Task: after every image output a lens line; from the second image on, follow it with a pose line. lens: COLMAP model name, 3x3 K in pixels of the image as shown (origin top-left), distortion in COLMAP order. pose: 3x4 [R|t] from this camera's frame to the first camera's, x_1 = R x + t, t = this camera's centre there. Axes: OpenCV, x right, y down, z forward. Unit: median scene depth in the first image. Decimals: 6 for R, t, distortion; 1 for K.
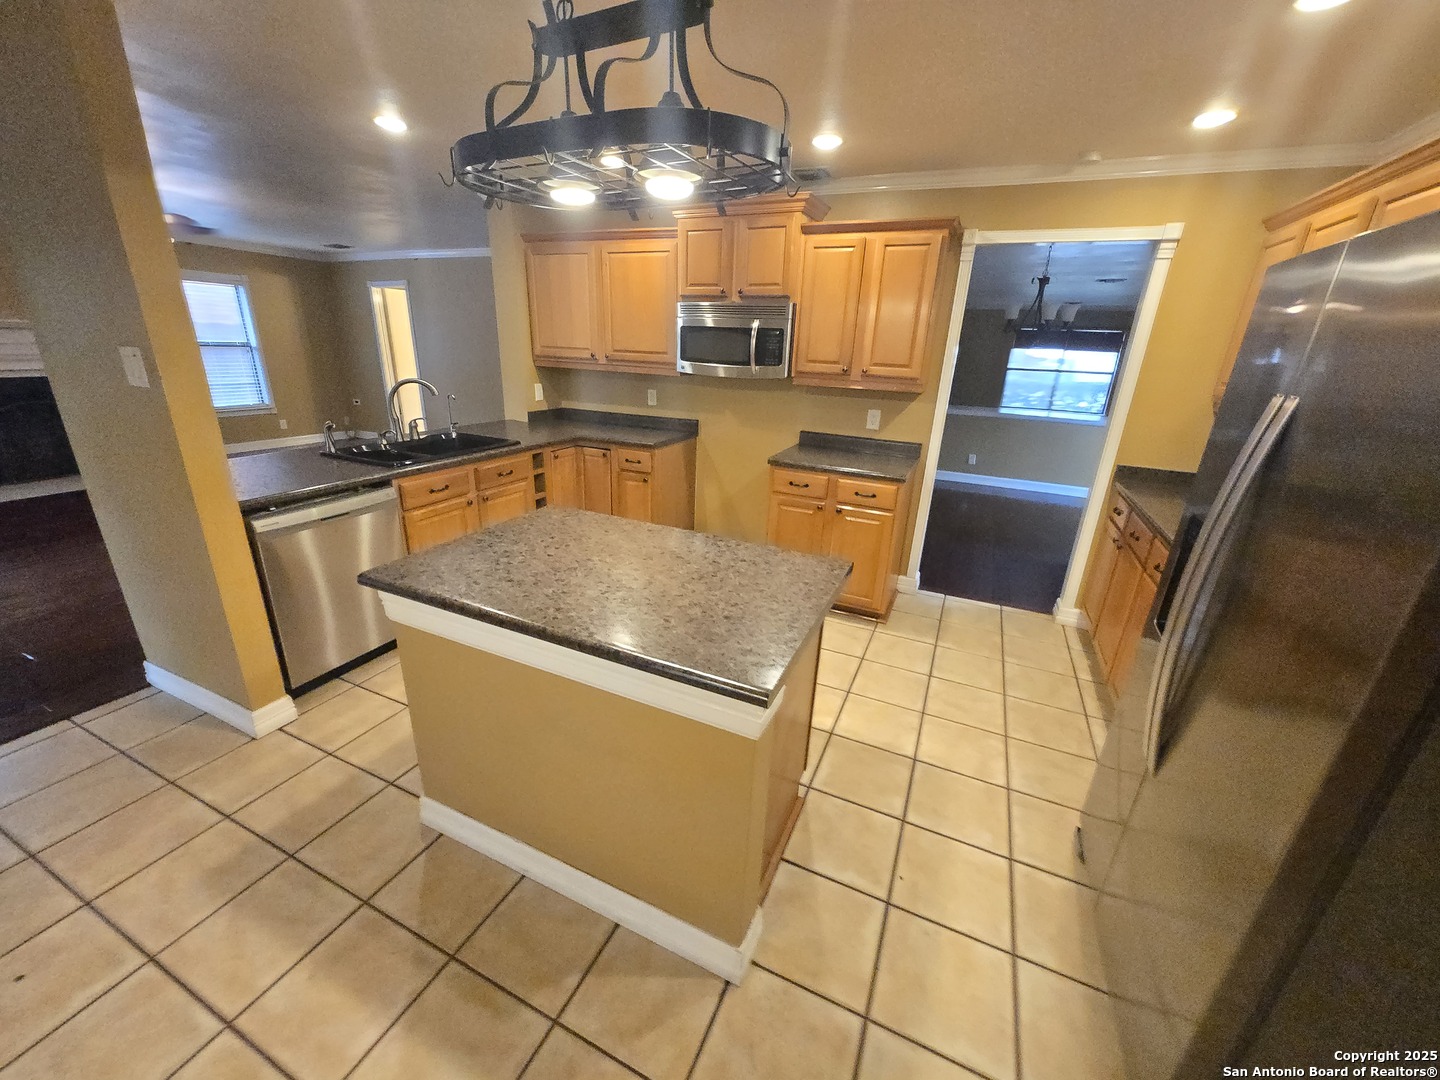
lens RADIAL K [[562.4, 0, 713.1], [0, 562.4, 543.8], [0, 0, 1]] dist [-0.000230, 0.000043]
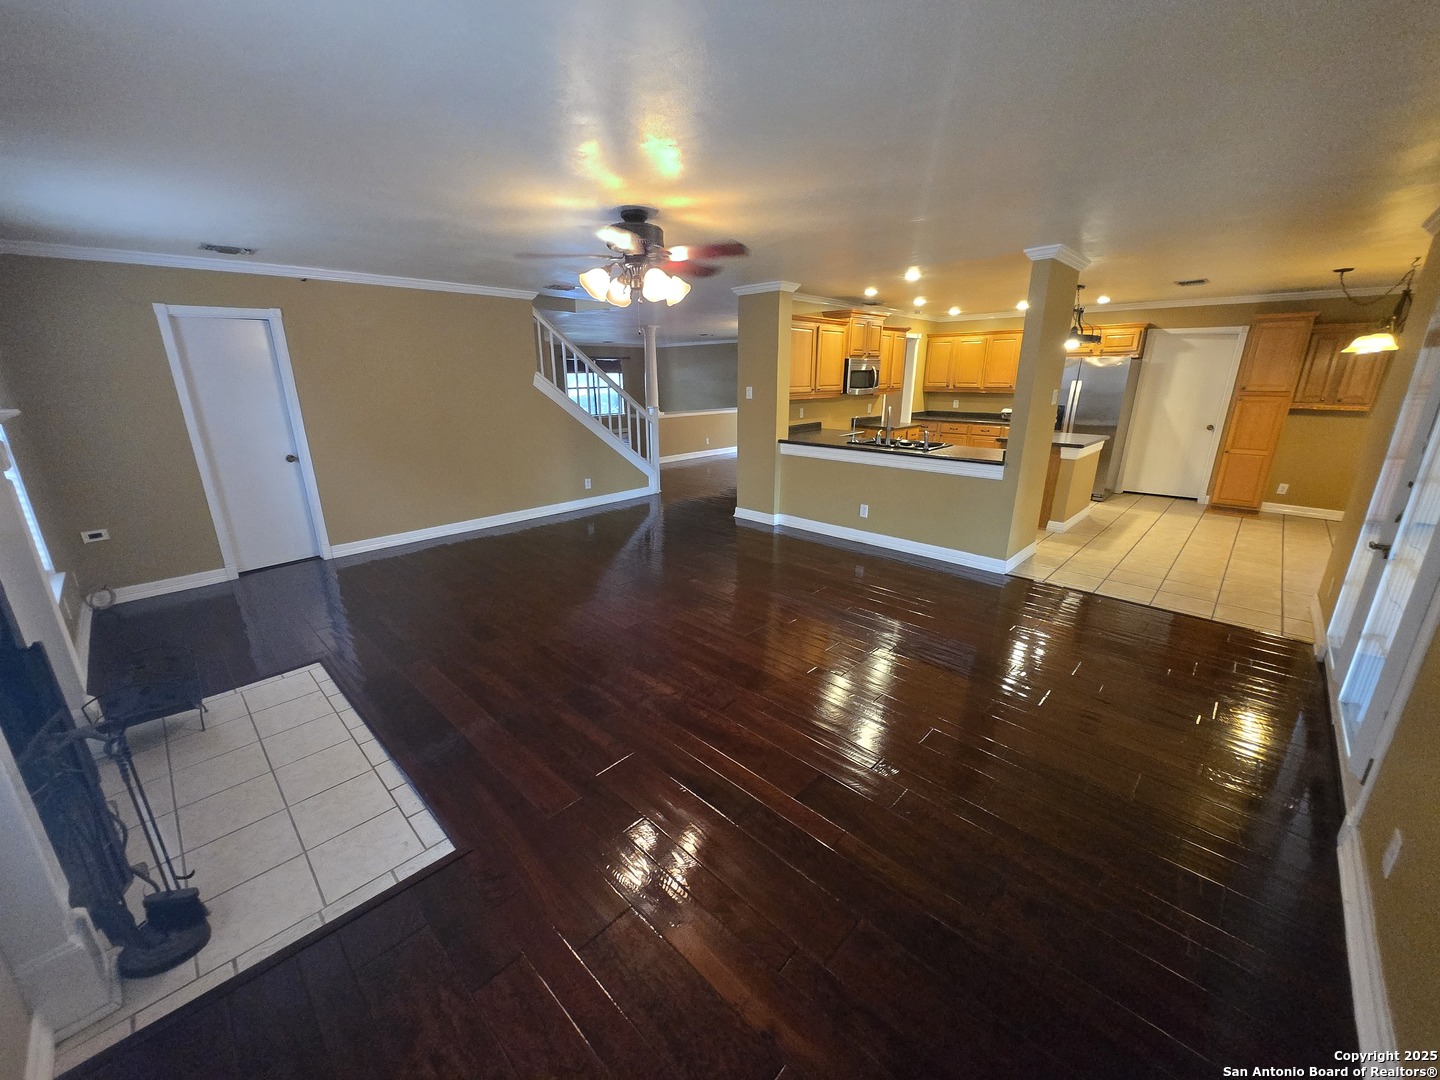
lens RADIAL K [[562.4, 0, 713.1], [0, 562.4, 543.8], [0, 0, 1]] dist [-0.000230, 0.000043]
pose [[0.336239, -0.302426, 0.891898, -2.702817], [0.330030, 0.924821, 0.189171, -0.459699], [-0.882056, 0.230746, 0.410771, 0.989939]]
